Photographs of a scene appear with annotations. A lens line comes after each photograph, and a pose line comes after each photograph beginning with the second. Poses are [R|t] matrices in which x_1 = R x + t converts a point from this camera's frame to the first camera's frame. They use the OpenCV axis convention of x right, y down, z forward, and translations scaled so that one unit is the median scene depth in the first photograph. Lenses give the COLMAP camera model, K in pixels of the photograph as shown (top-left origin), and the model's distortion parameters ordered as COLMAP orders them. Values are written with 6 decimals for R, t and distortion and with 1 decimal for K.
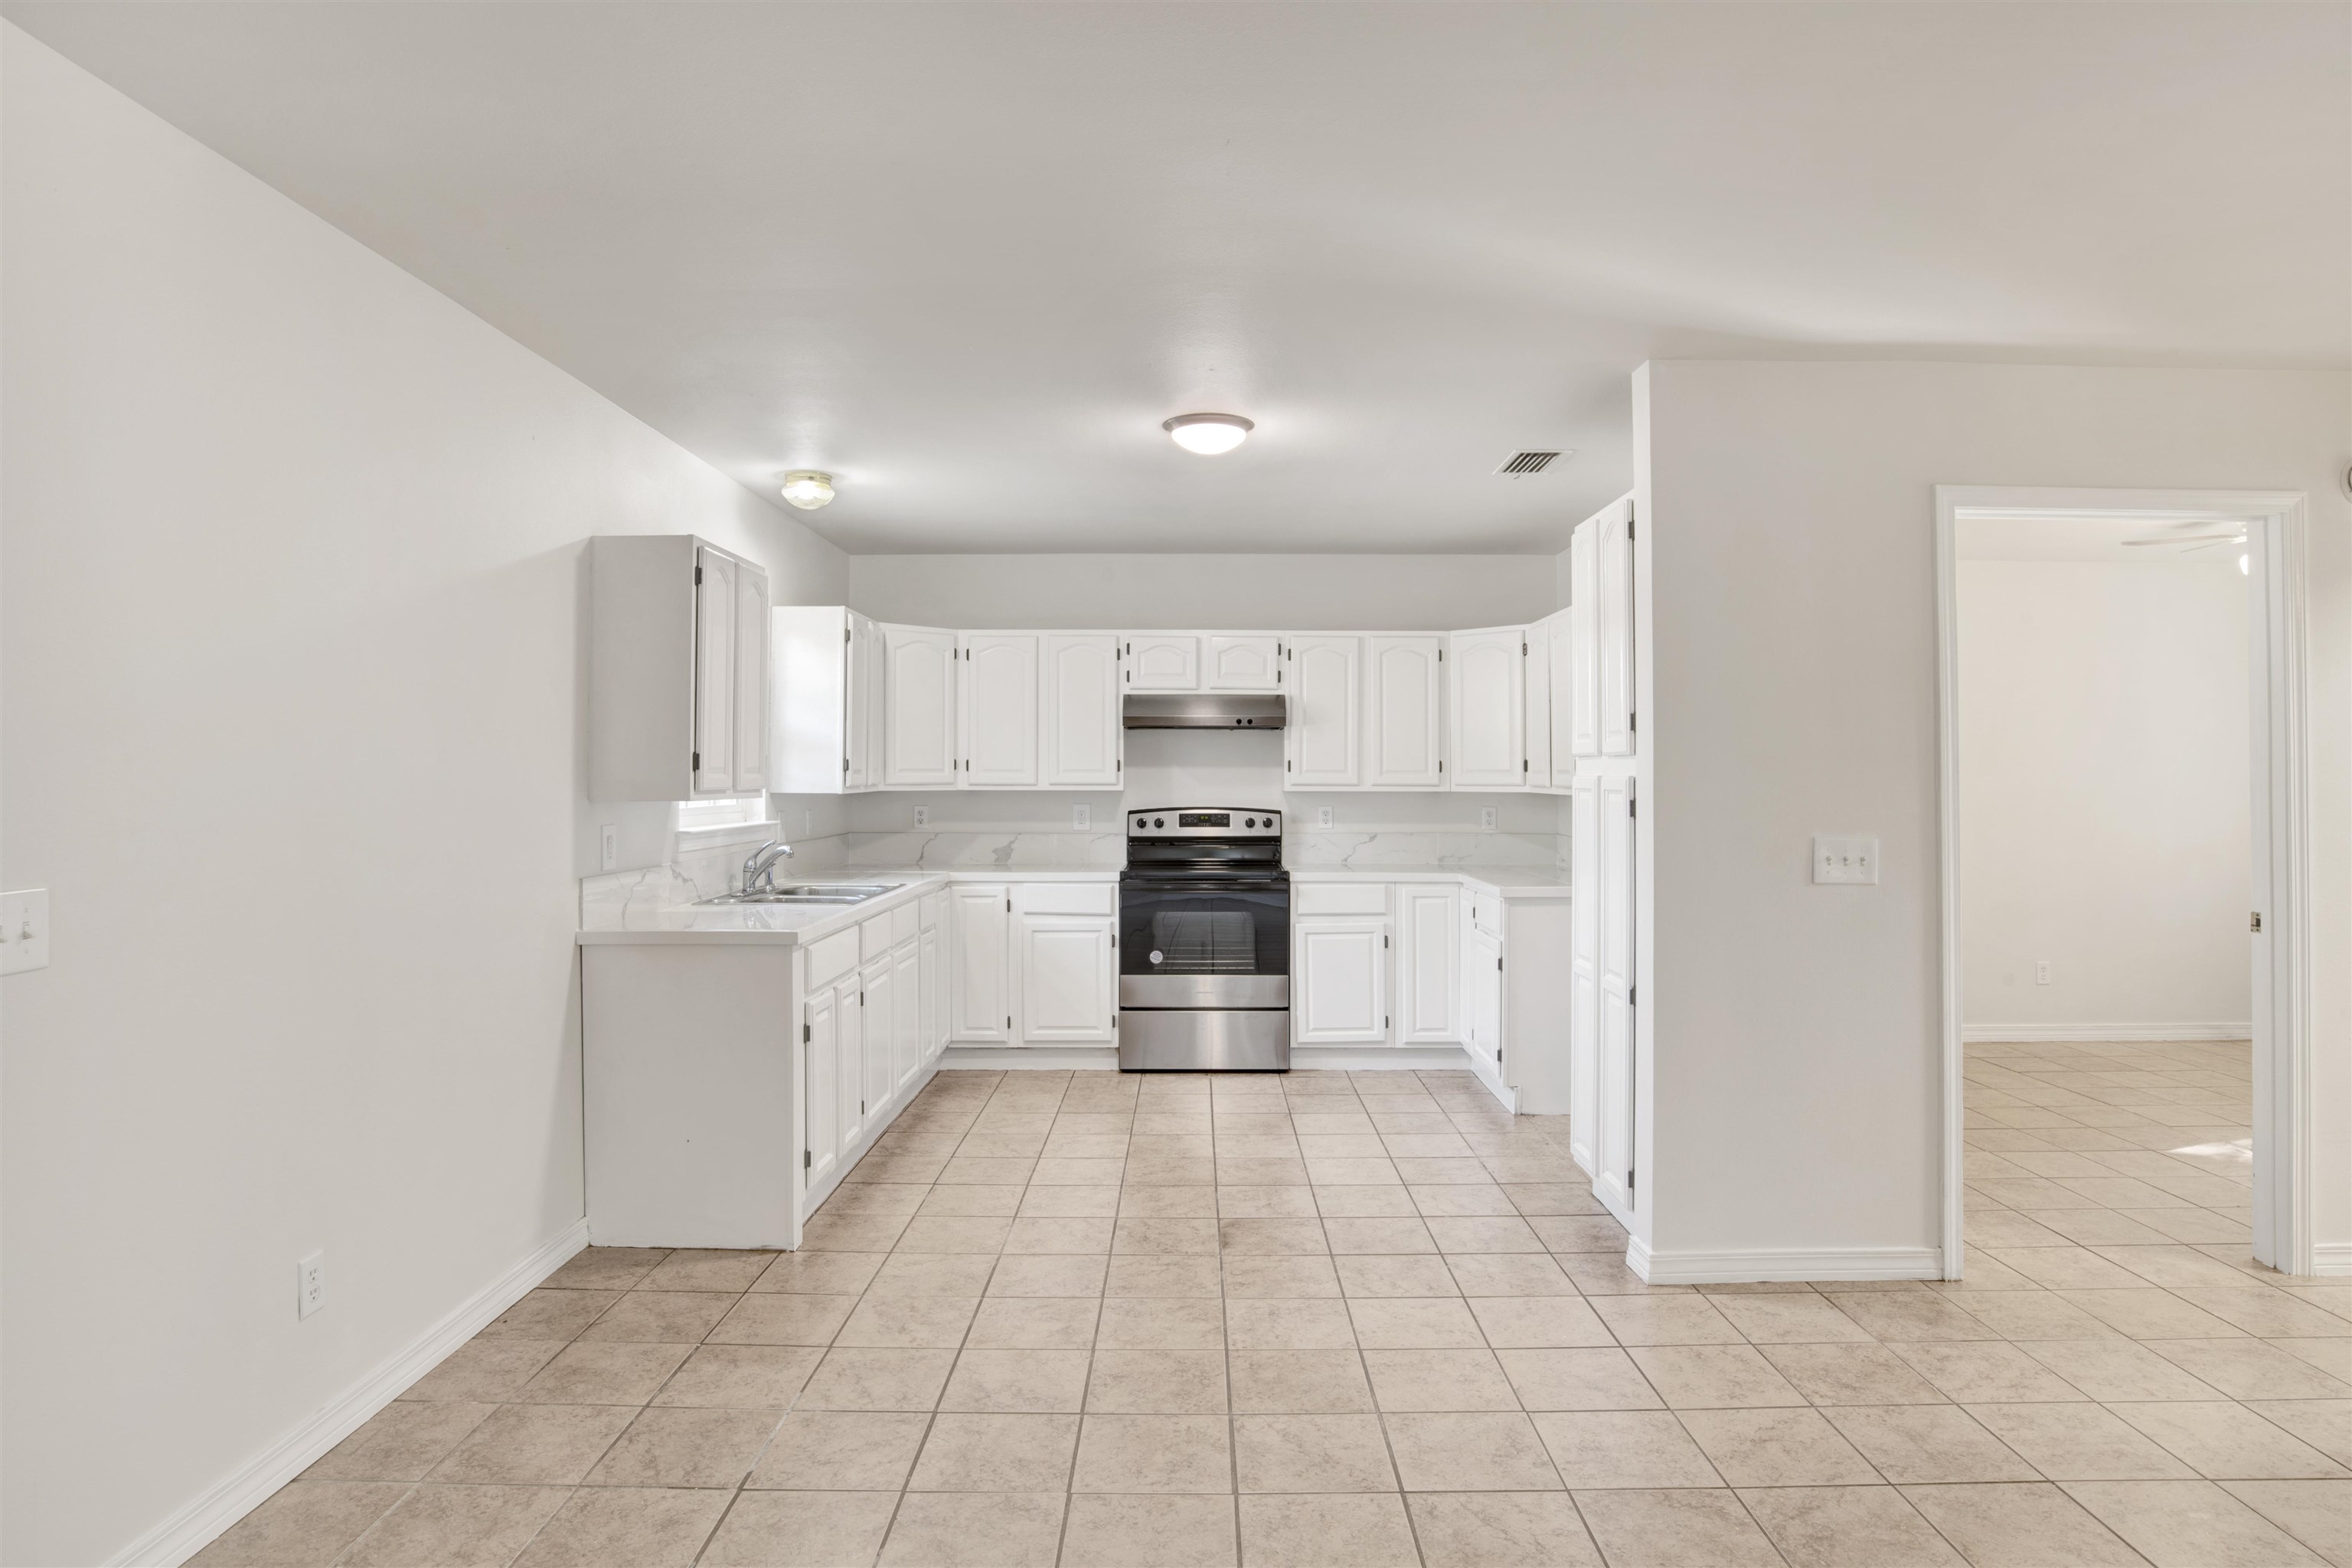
lens RADIAL K [[1299.3, 0, 1176.0], [0, 1299.3, 784.0], [0, 0, 1]] dist [-0.062769, -0.000428]
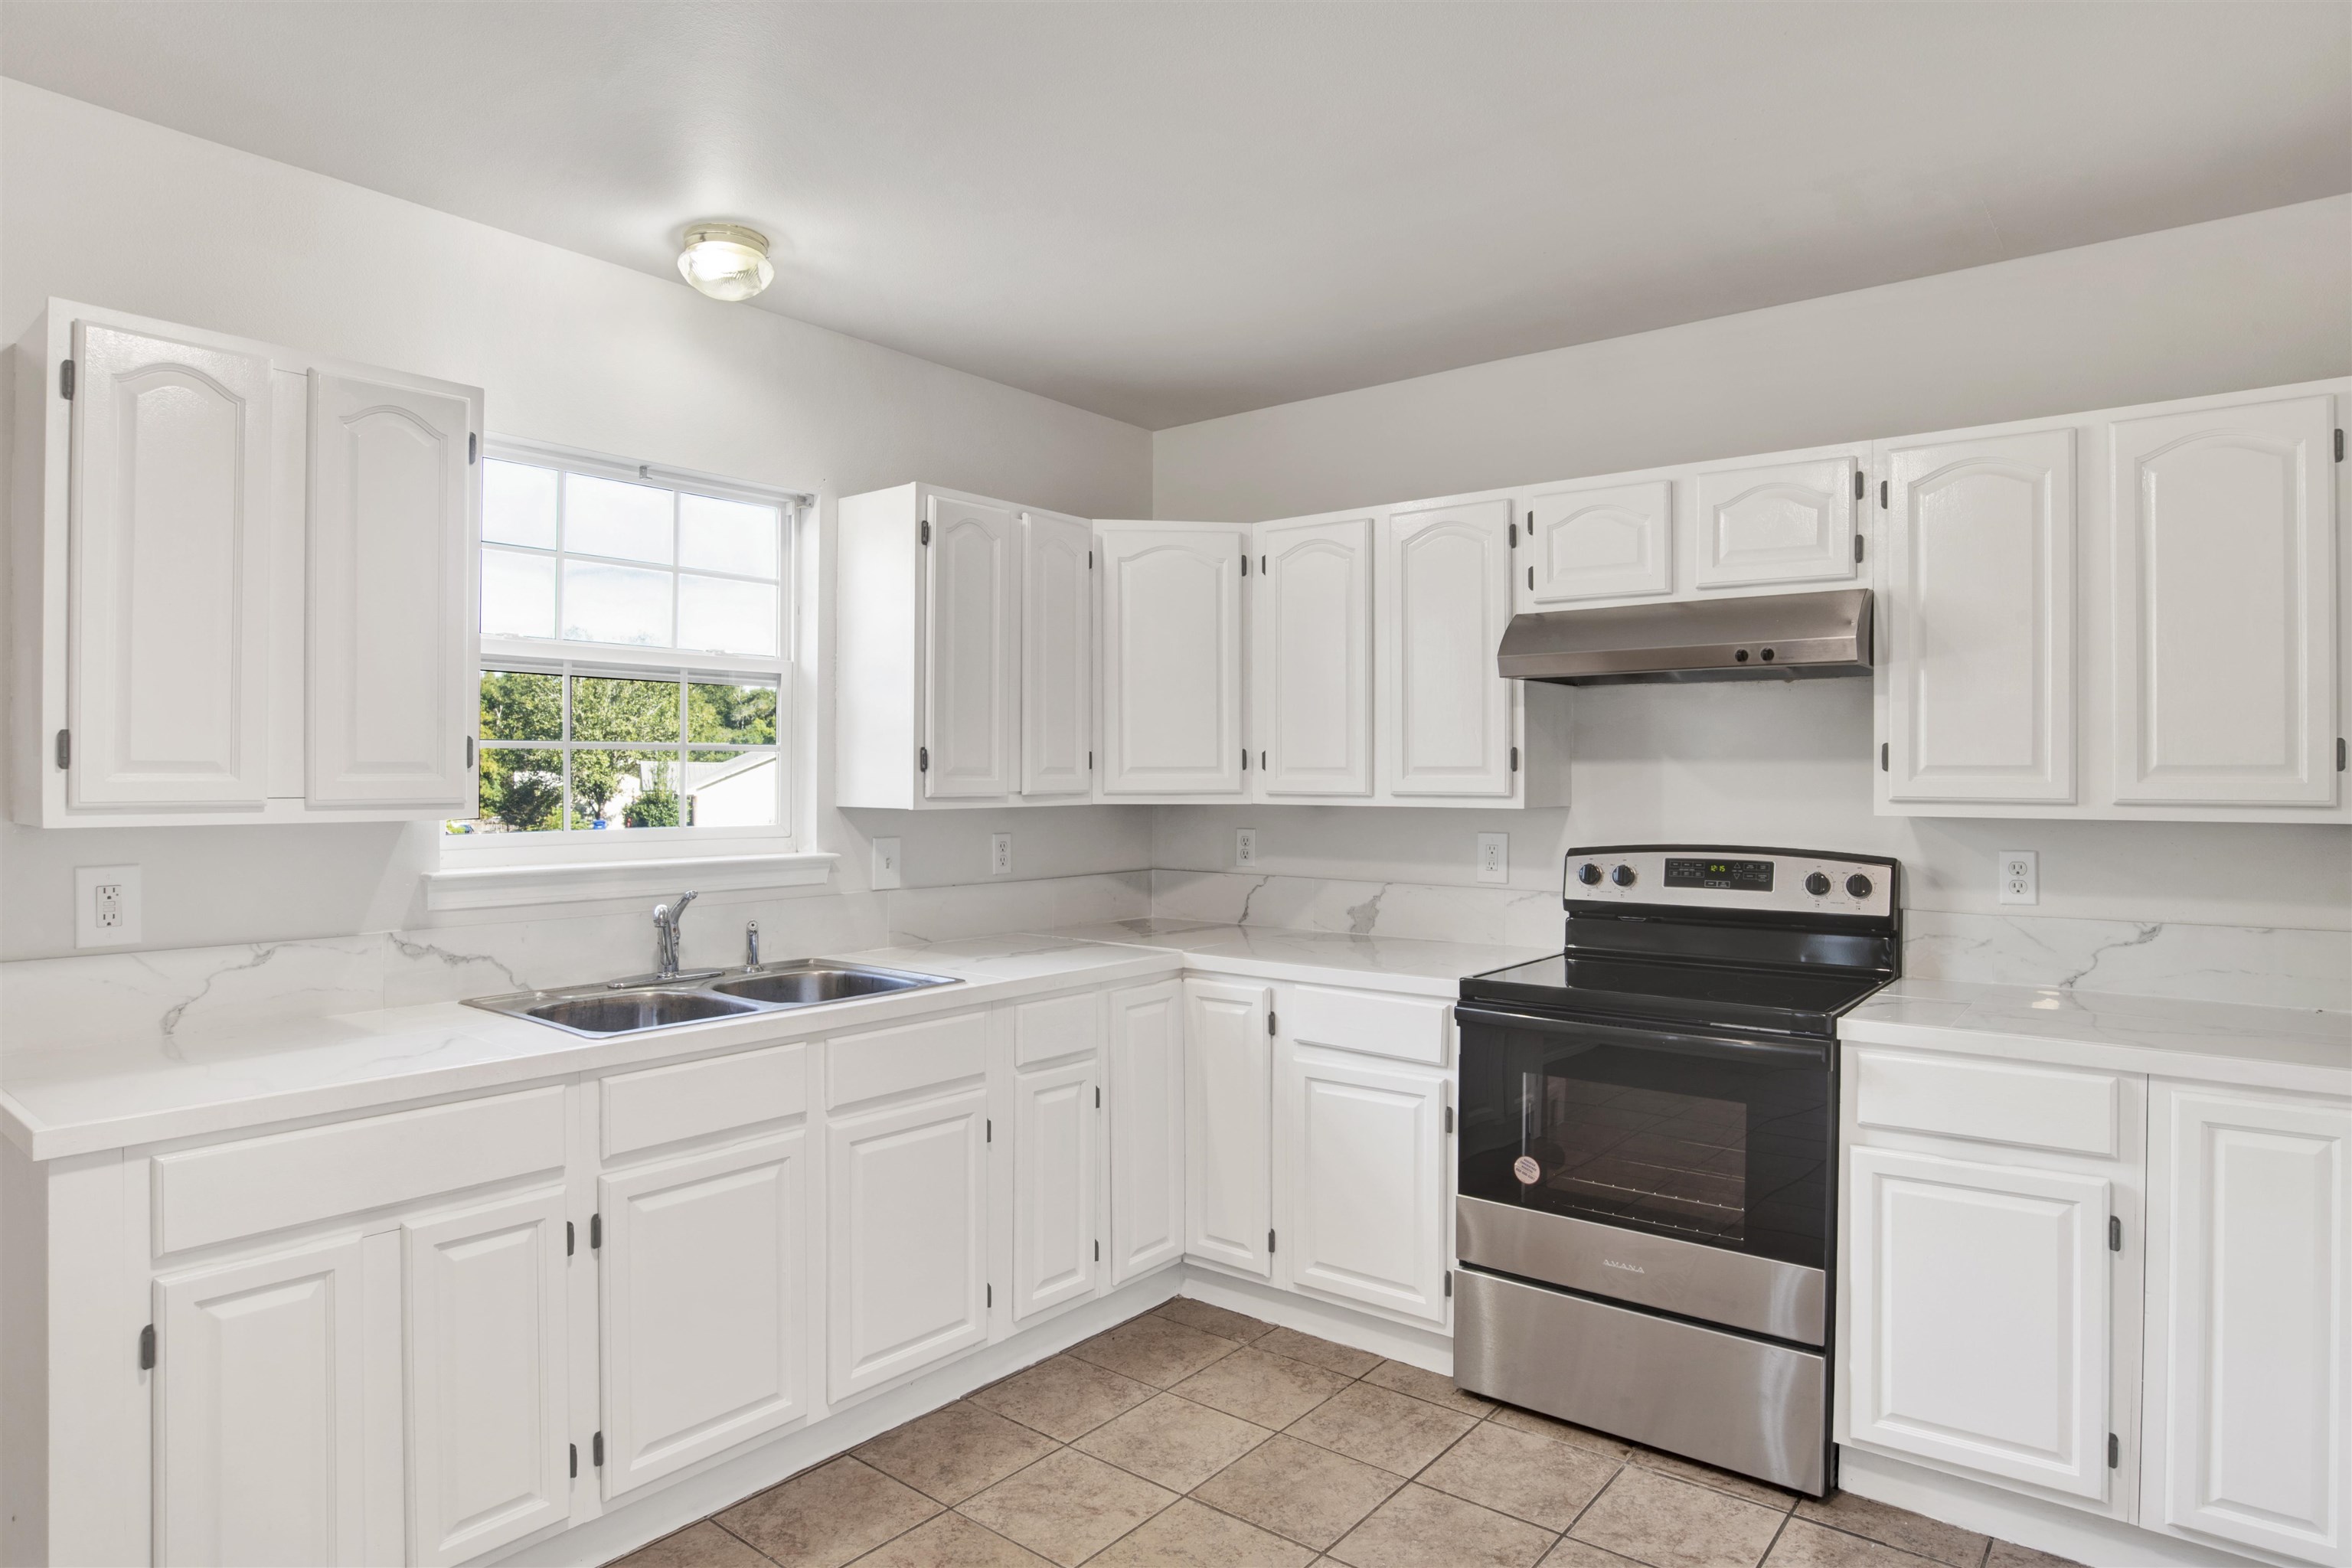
lens RADIAL K [[1328.4, 0, 1207.2], [0, 1328.4, 776.8], [0, 0, 1]] dist [-0.062918, 0.029536]
pose [[0.795627, 0.000198, -0.605786, 0.178145], [-0.005191, 0.999965, -0.006491, -0.003609], [0.605764, 0.008309, 0.795601, 0.549376]]
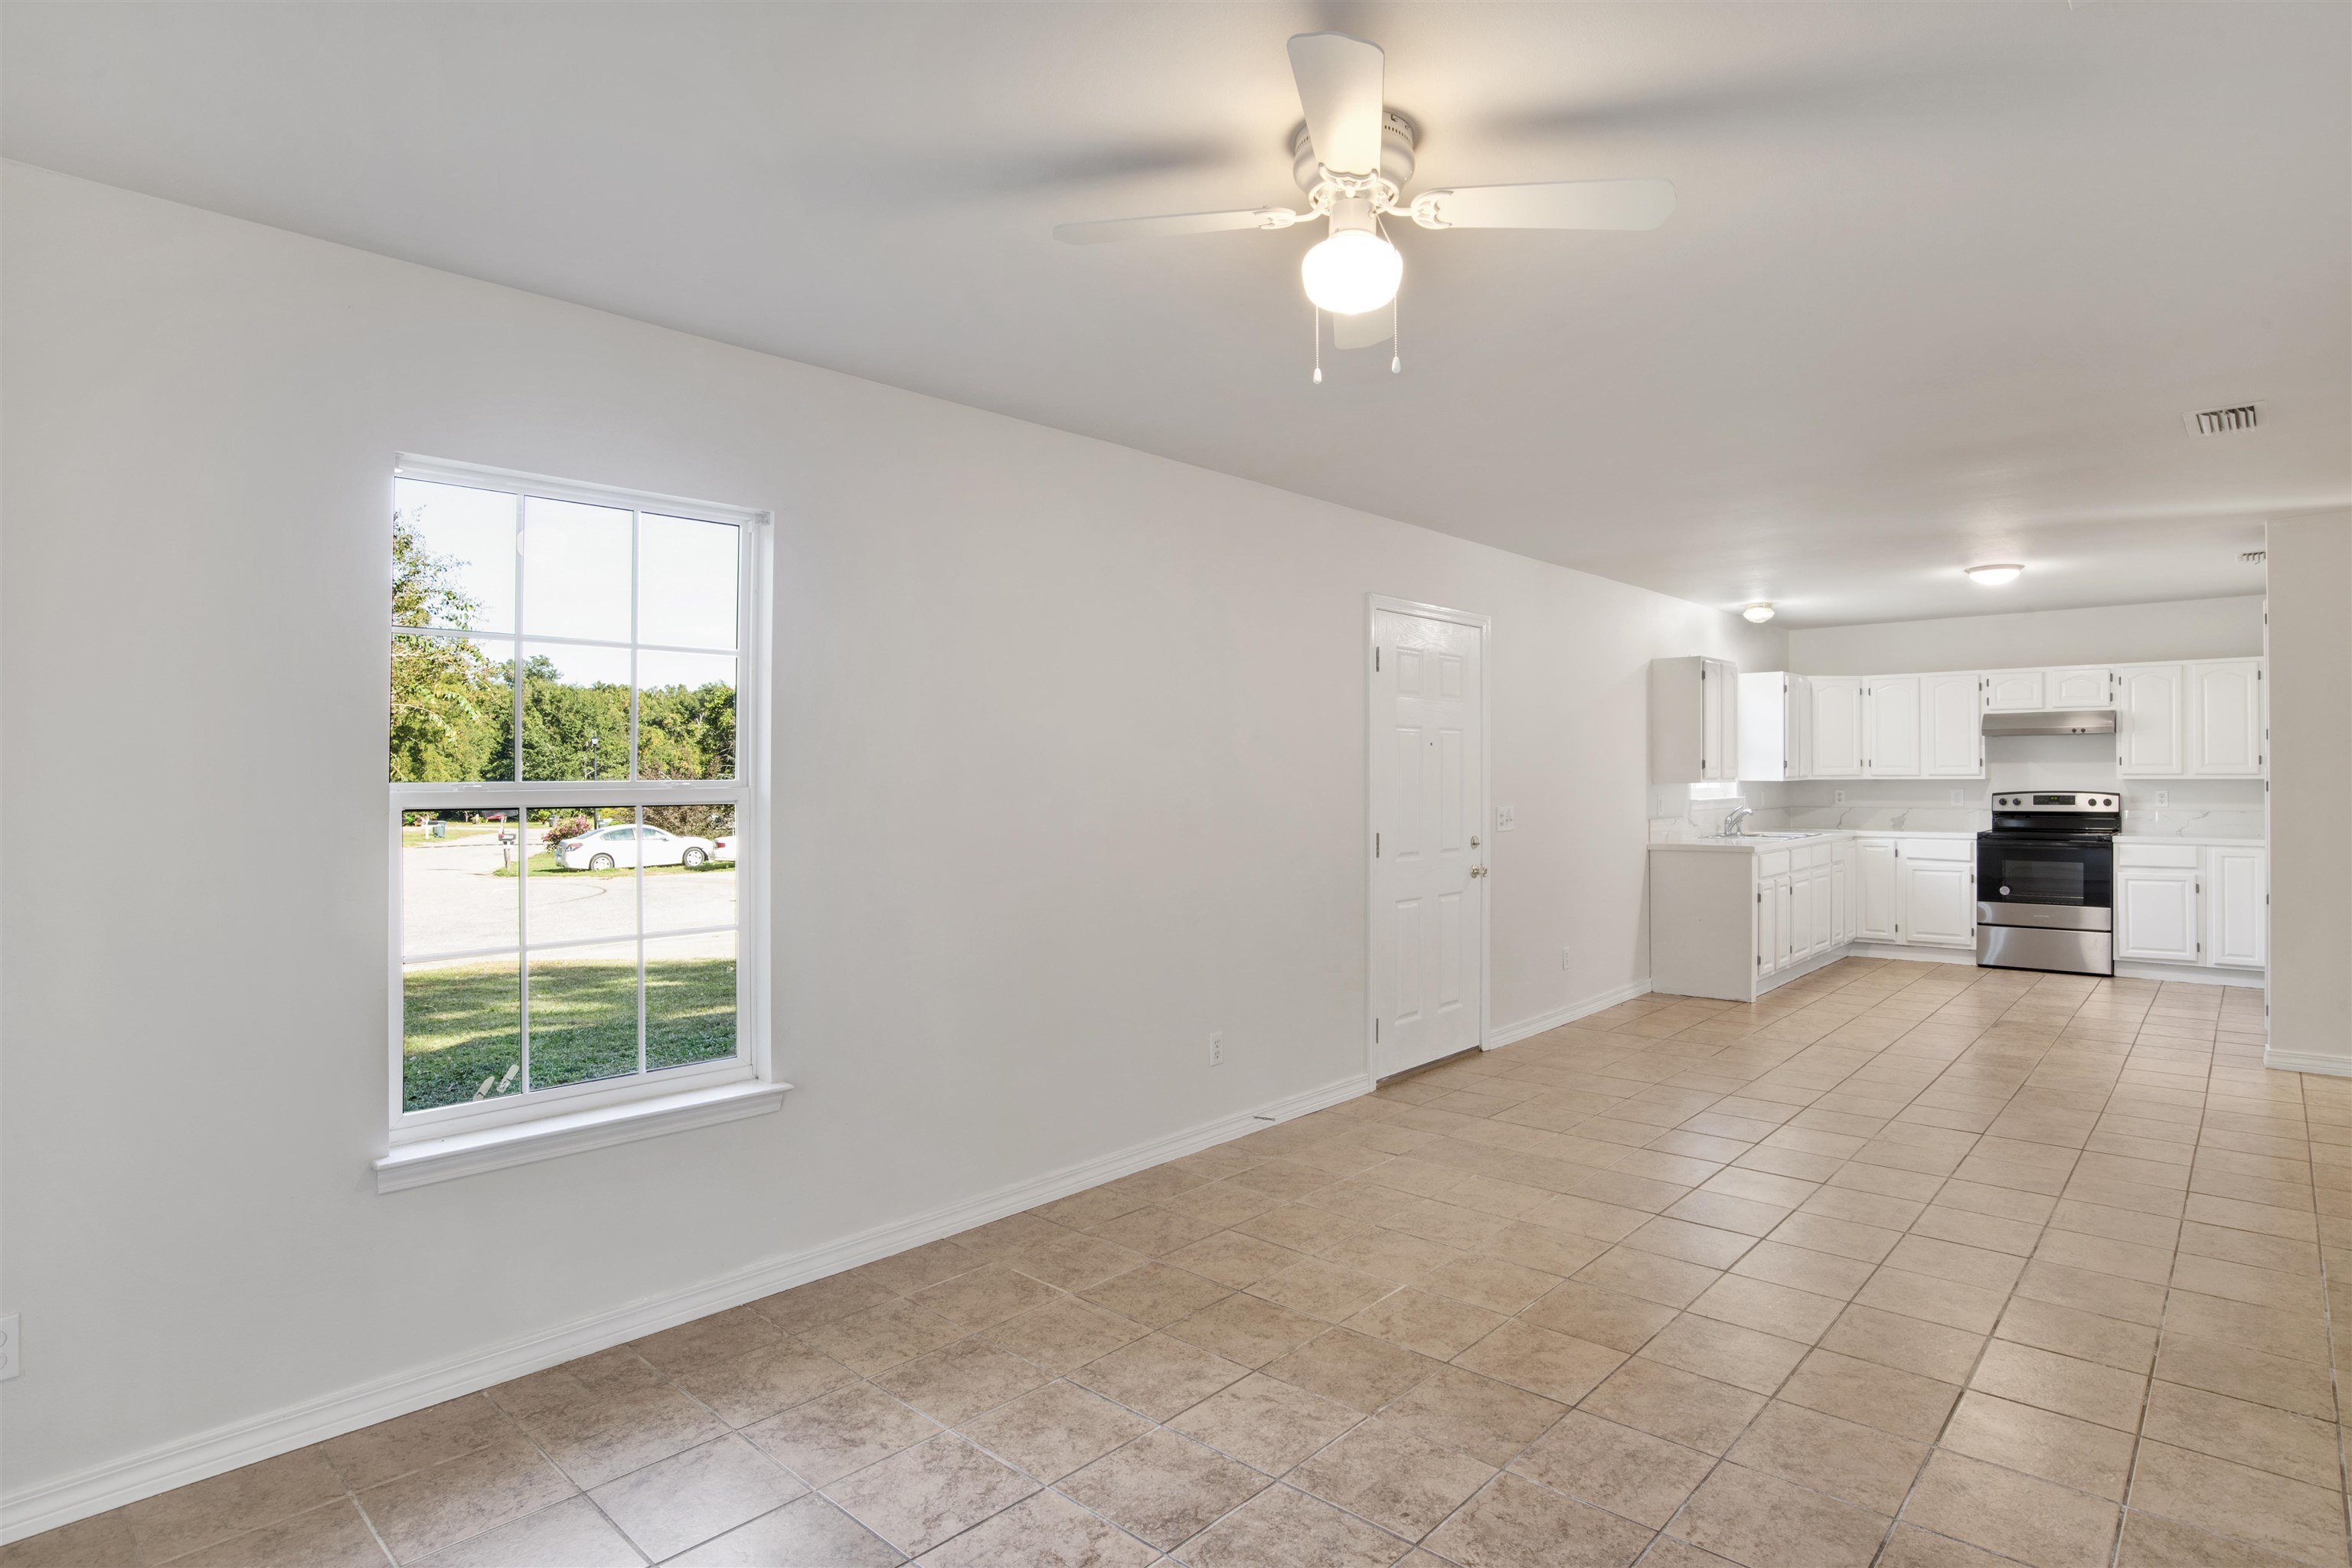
lens RADIAL K [[1211.9, 0, 1191.0], [0, 1211.9, 774.5], [0, 0, 1]] dist [-0.063166, 0.015859]
pose [[0.745848, -0.005317, -0.666096, 0.188787], [0.002928, 0.999985, -0.004703, 0.003742], [0.666110, 0.001557, 0.745852, -0.627288]]
